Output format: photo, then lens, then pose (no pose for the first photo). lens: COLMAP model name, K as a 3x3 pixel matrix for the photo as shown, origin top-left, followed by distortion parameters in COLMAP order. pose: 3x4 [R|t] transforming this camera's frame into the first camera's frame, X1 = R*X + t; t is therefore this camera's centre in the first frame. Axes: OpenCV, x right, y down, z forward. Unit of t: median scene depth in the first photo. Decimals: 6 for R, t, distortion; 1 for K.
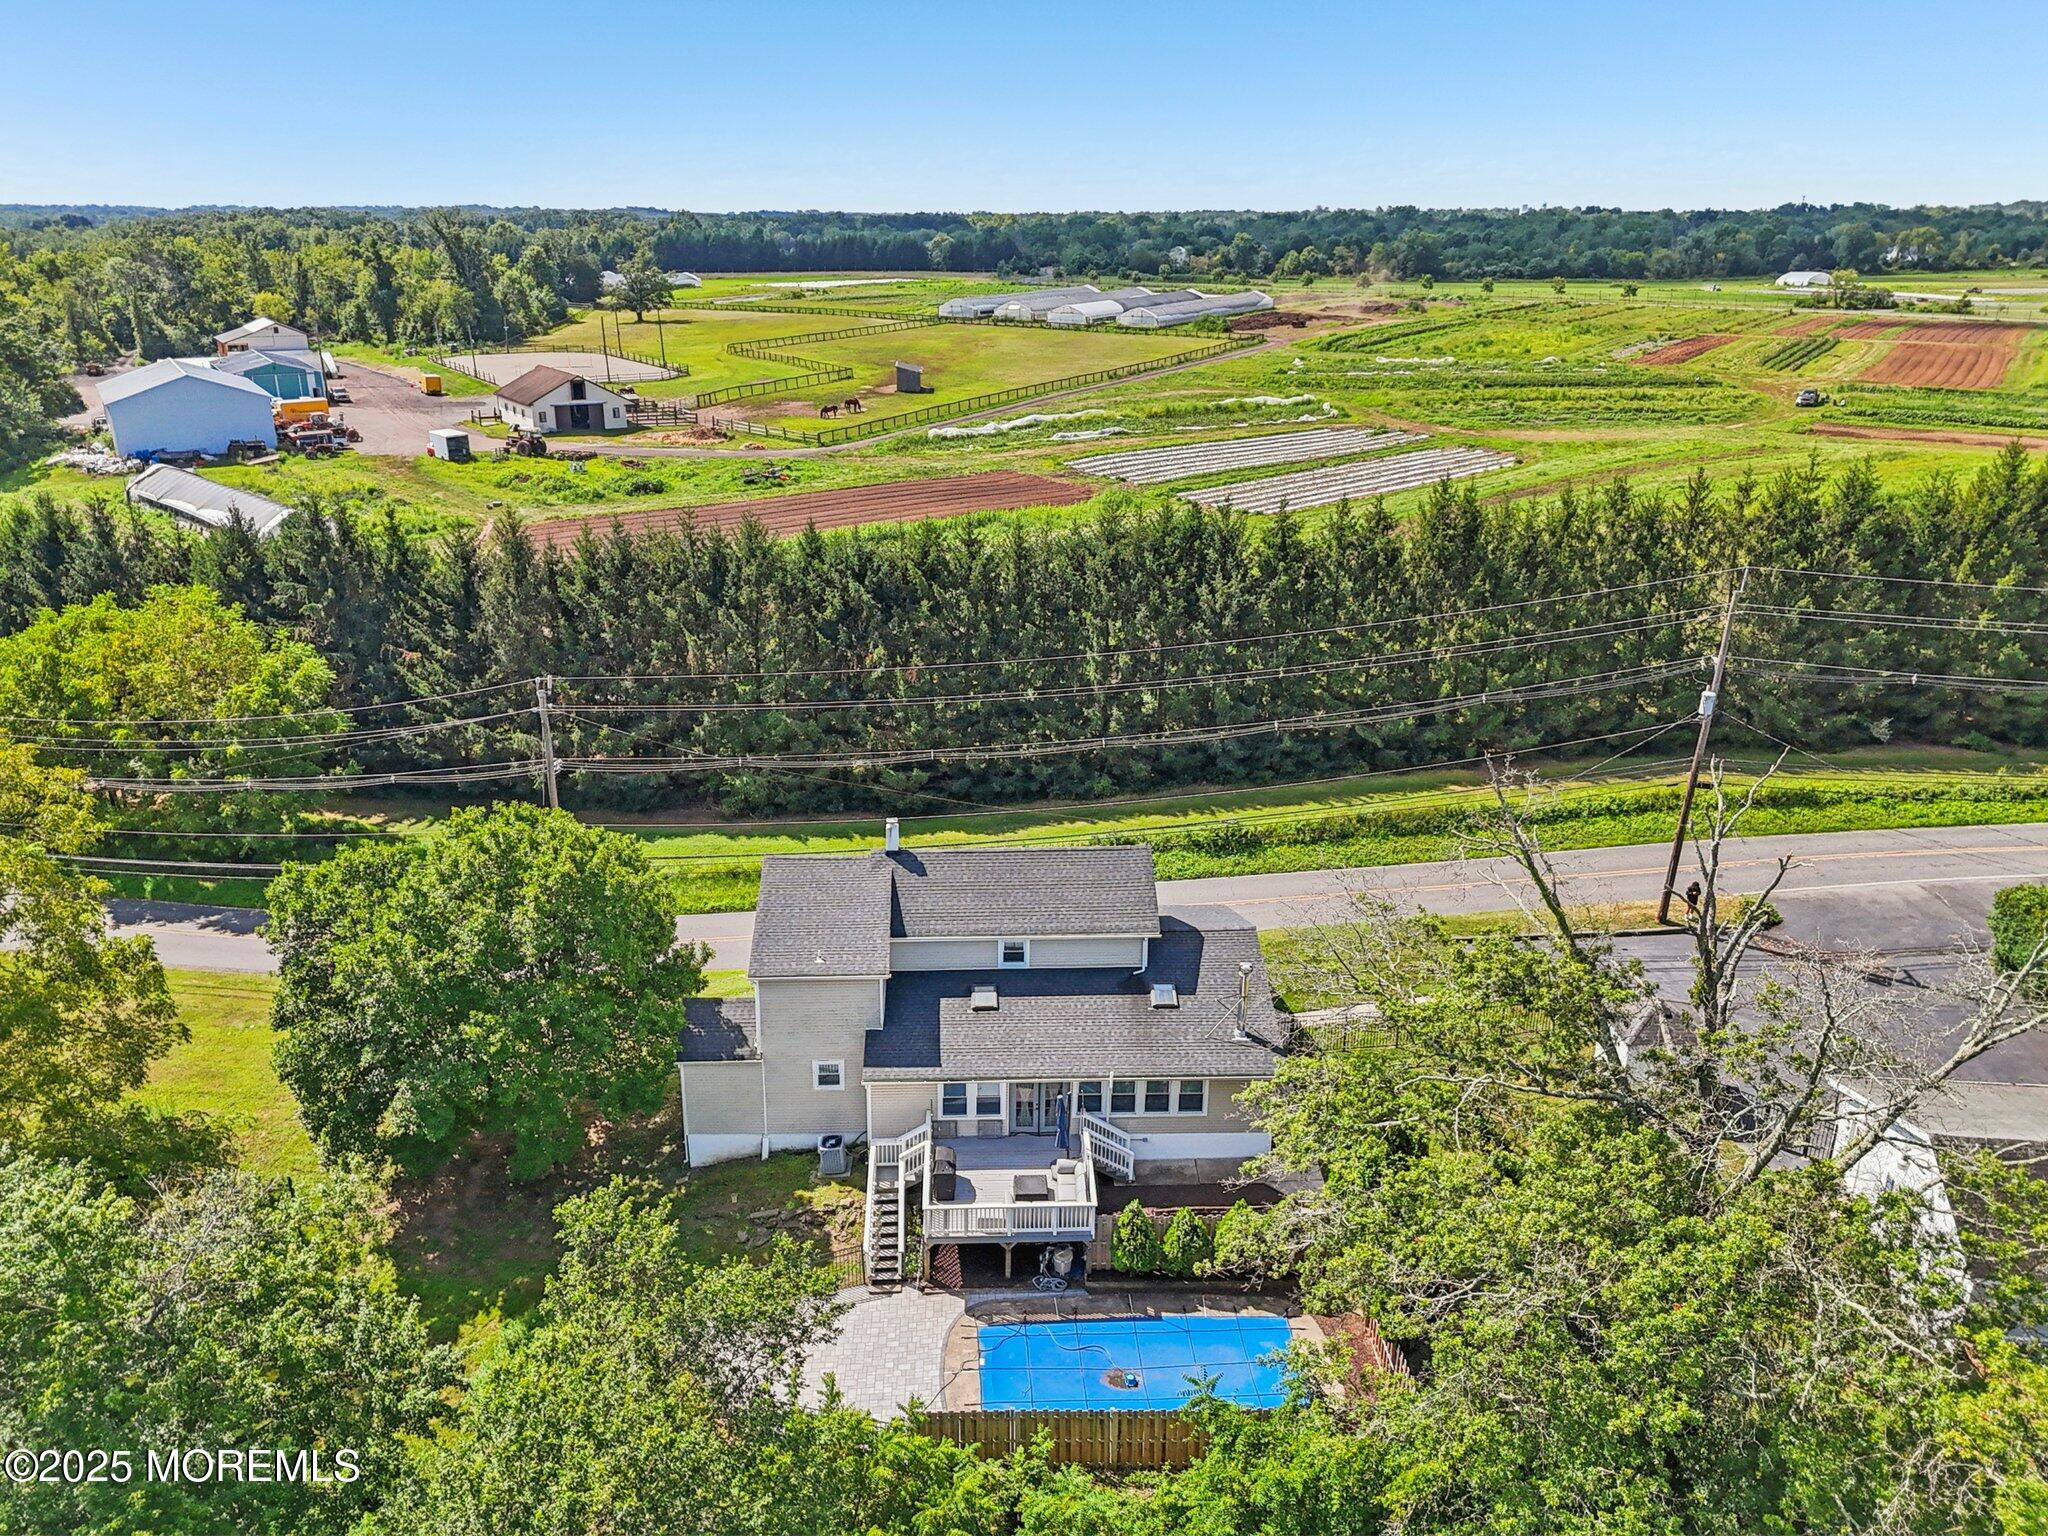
lens RADIAL K [[1512.1, 0, 998.7], [0, 1512.1, 743.4], [0, 0, 1]] dist [0.060216, -0.052831]
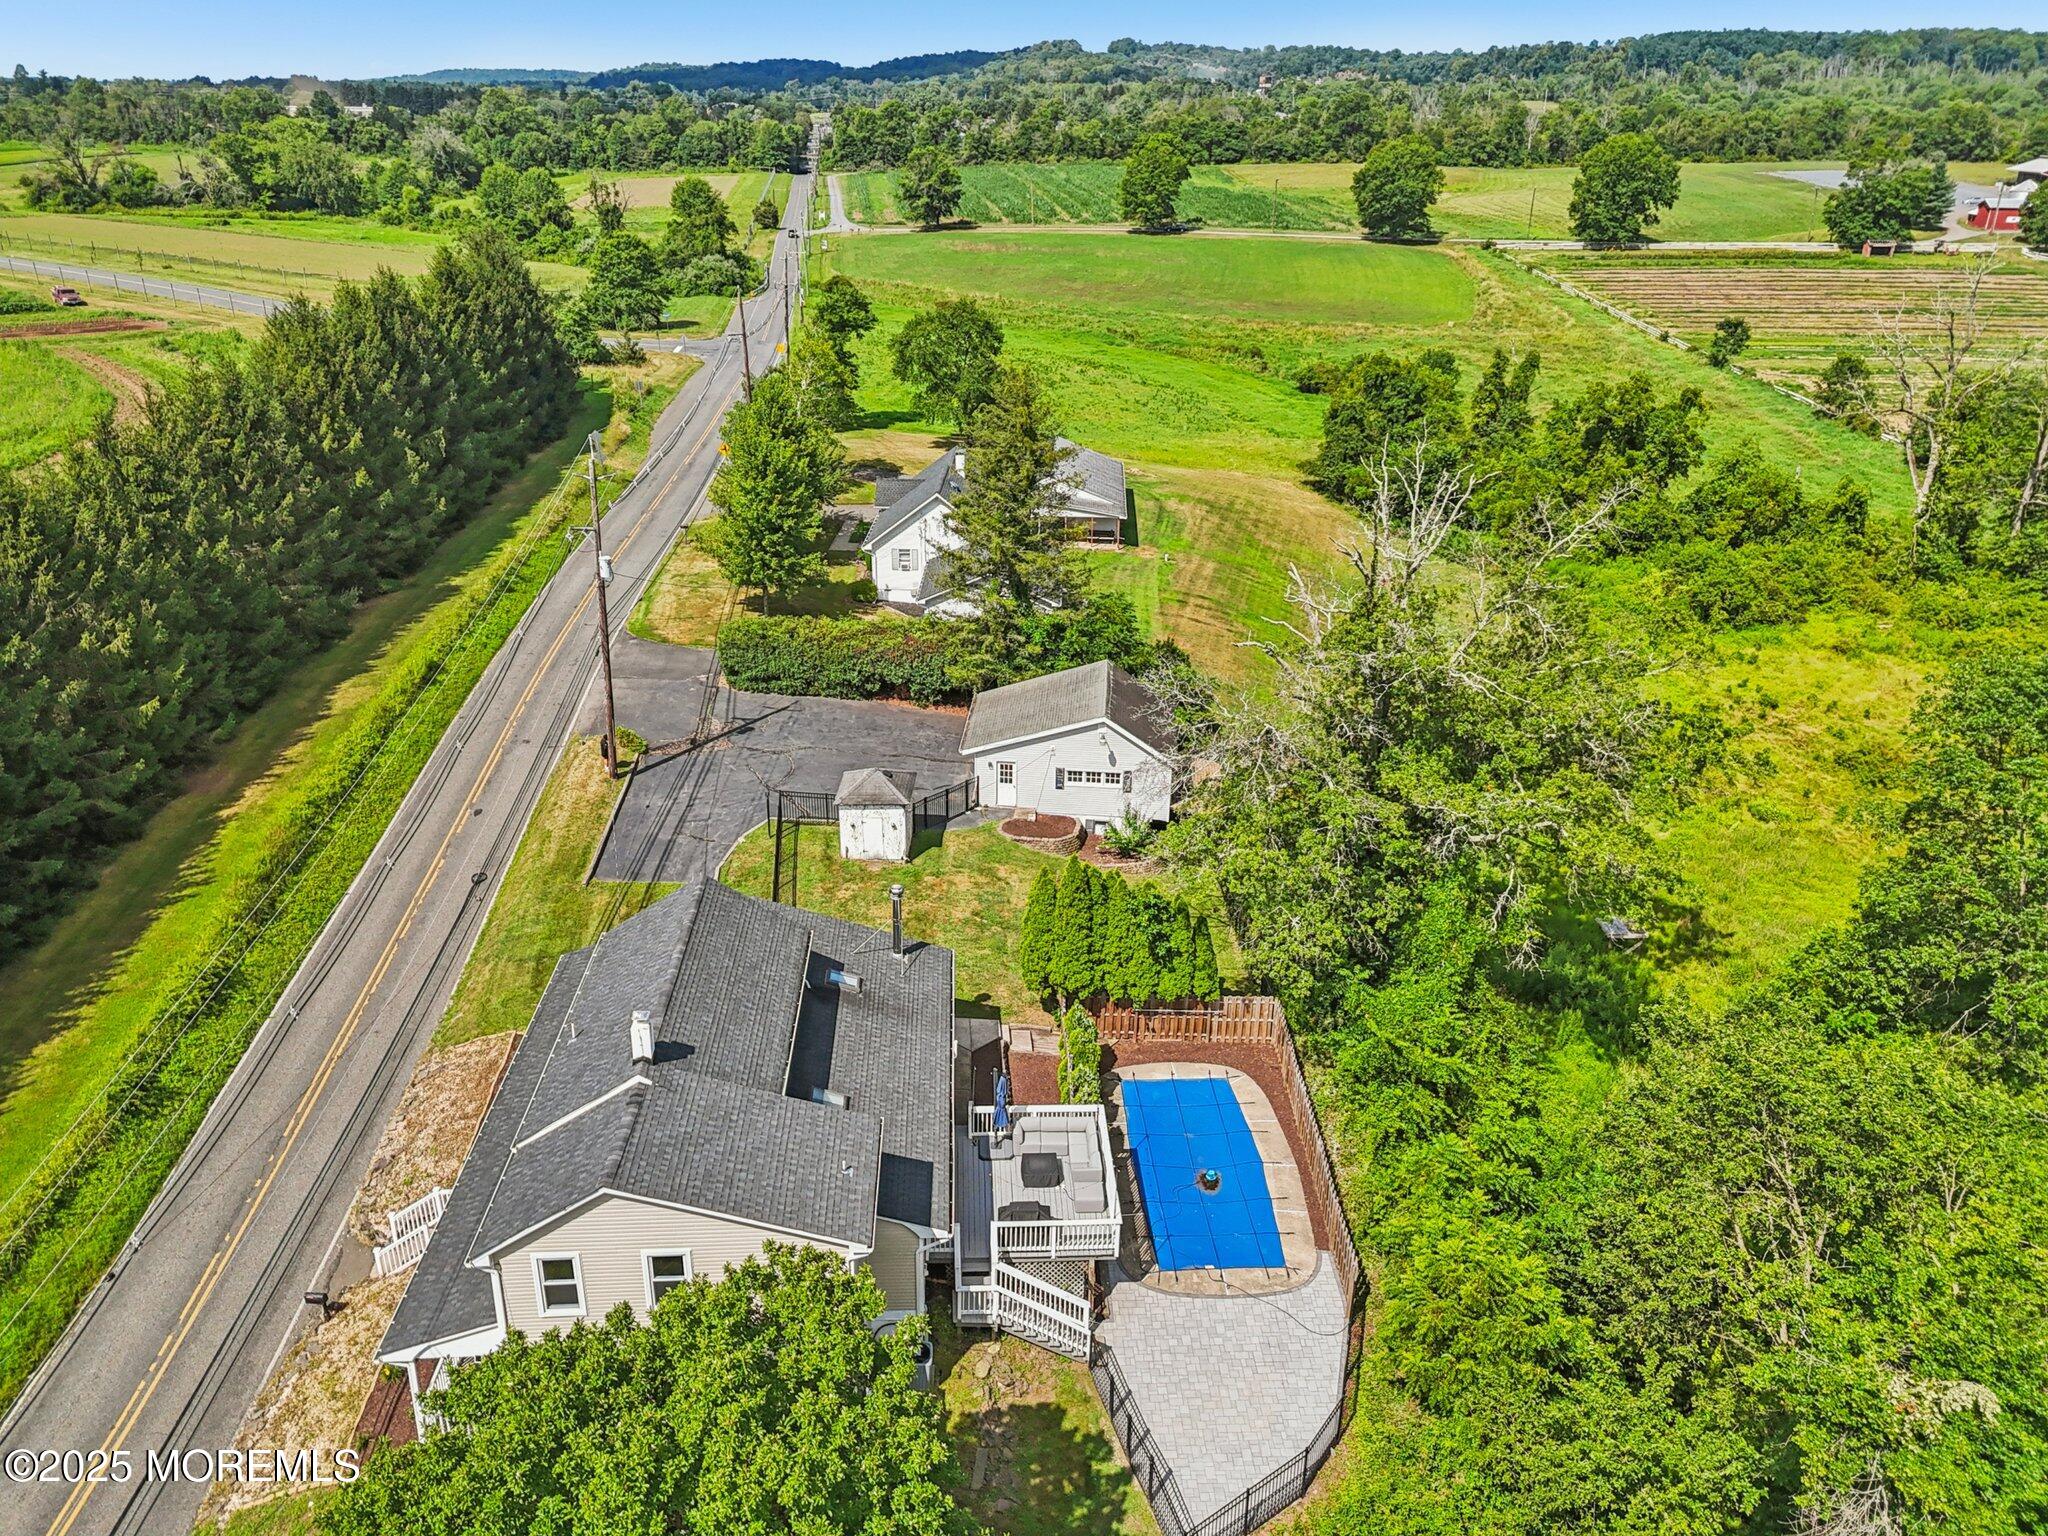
lens RADIAL K [[1512.1, 0, 1016.0], [0, 1512.1, 760.4], [0, 0, 1]] dist [0.060216, -0.052831]
pose [[-0.011790, -0.395613, 0.918342, -0.441994], [0.316005, 0.869863, 0.378786, -0.170404], [-0.948684, 0.294666, 0.114760, 0.498618]]
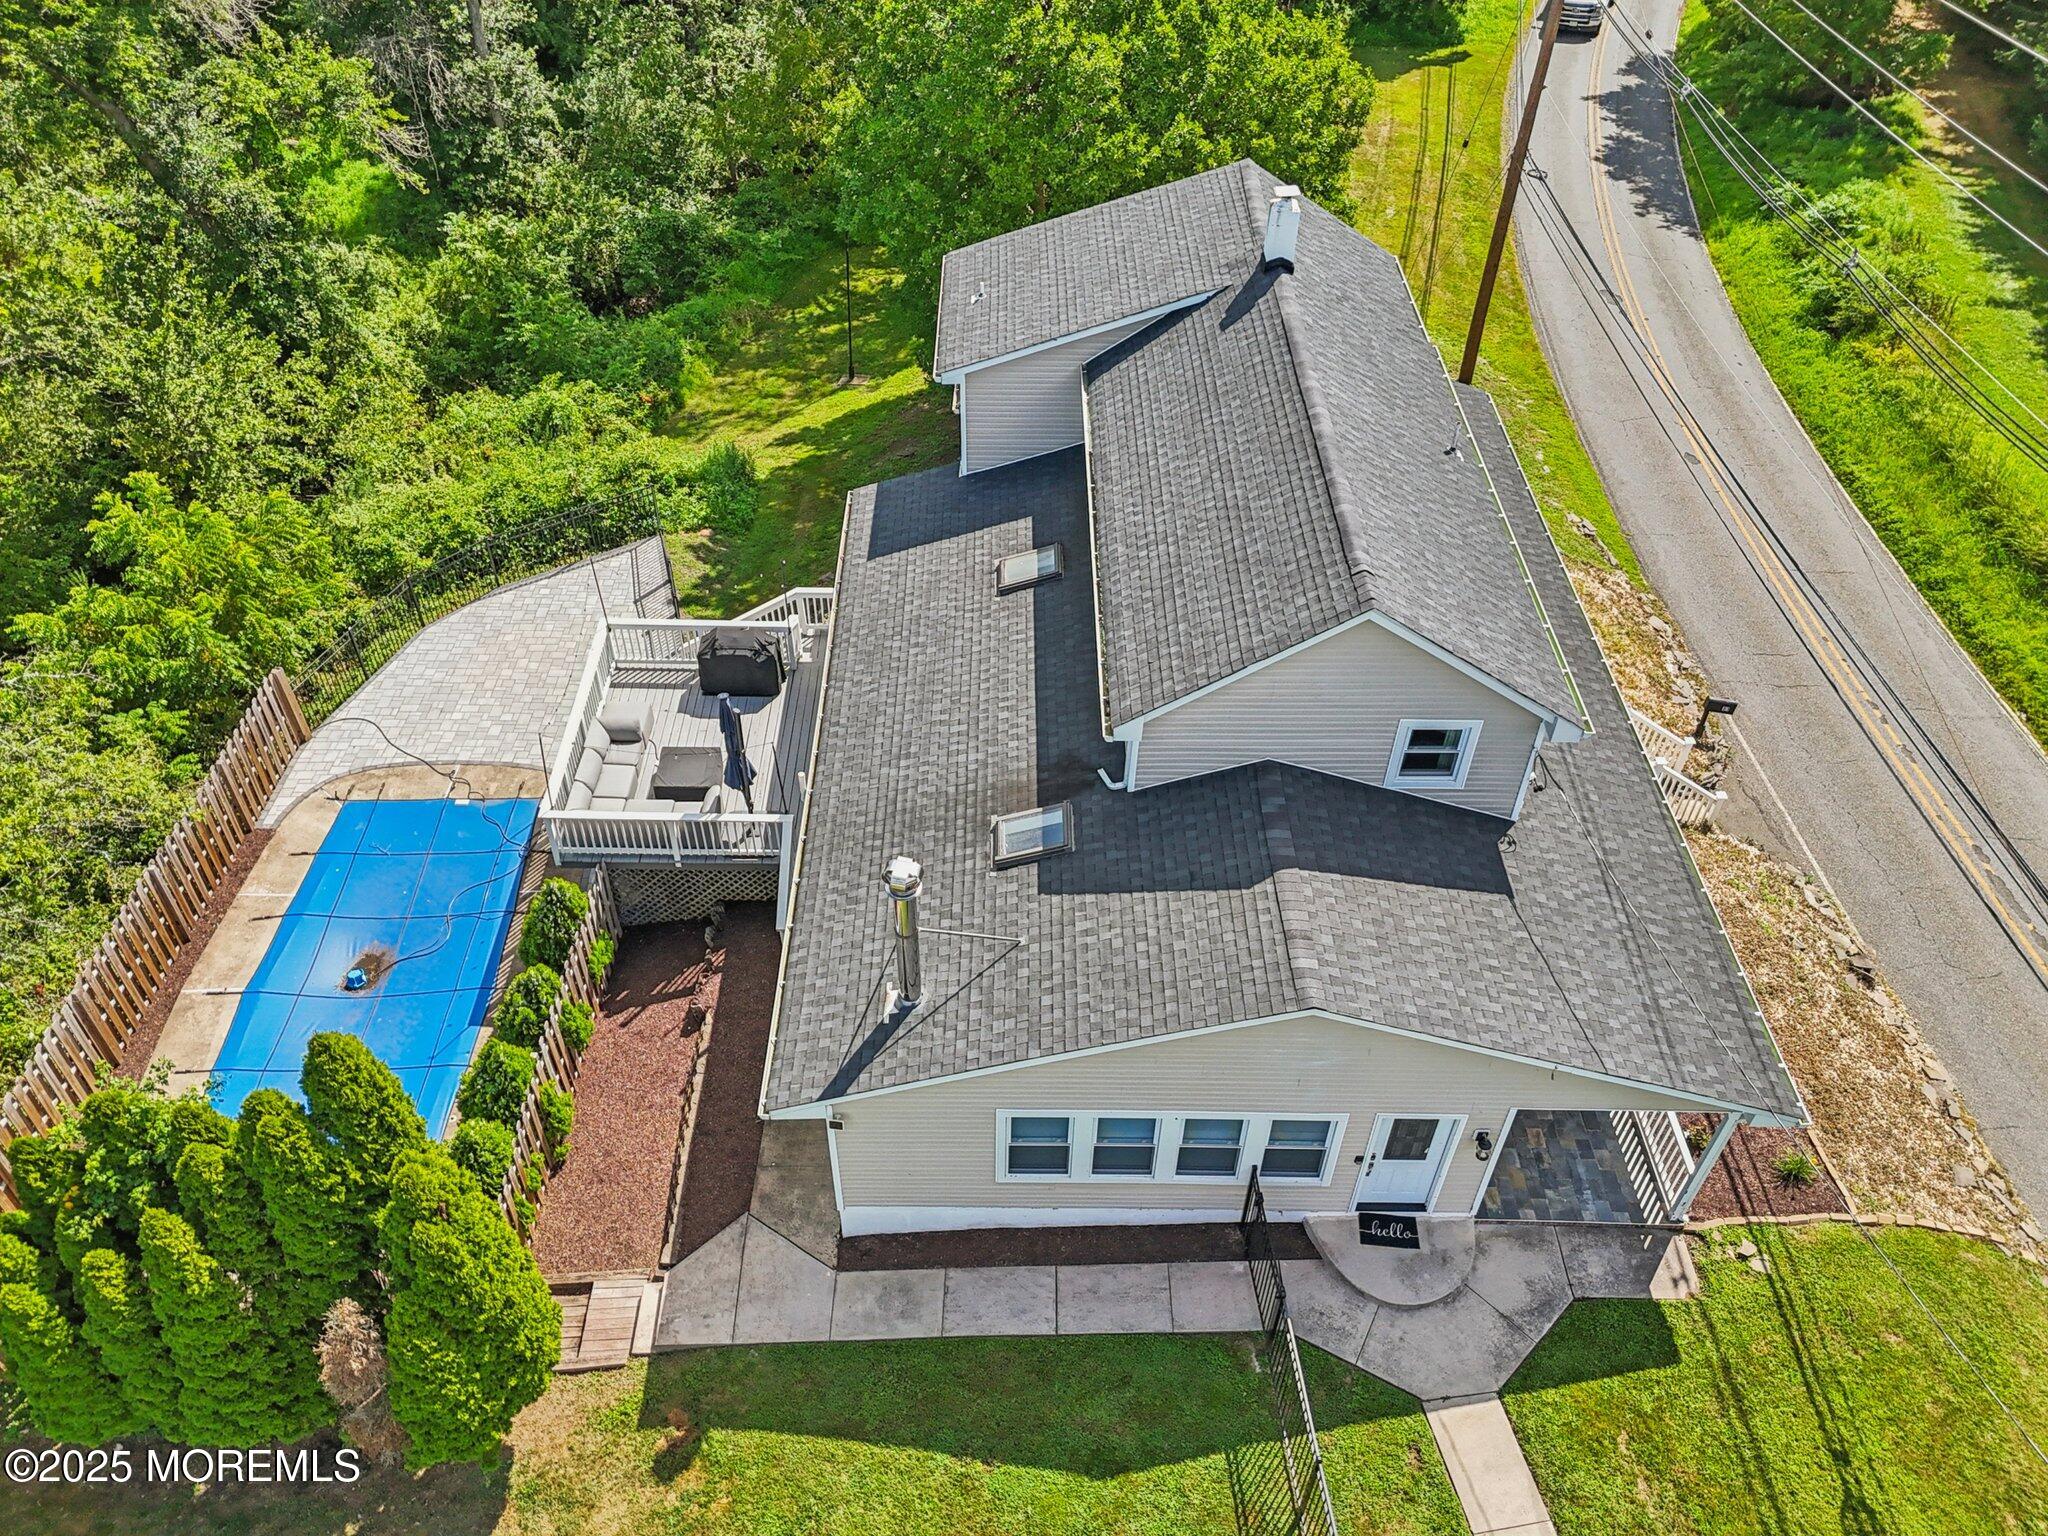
lens RADIAL K [[1512.1, 0, 1028.0], [0, 1512.1, 773.7], [0, 0, 1]] dist [0.060216, -0.052831]
pose [[-0.021868, 0.692367, -0.721214, 0.253280], [-0.337786, 0.673848, 0.657138, -0.069444], [0.940969, 0.257986, 0.219136, 0.596159]]
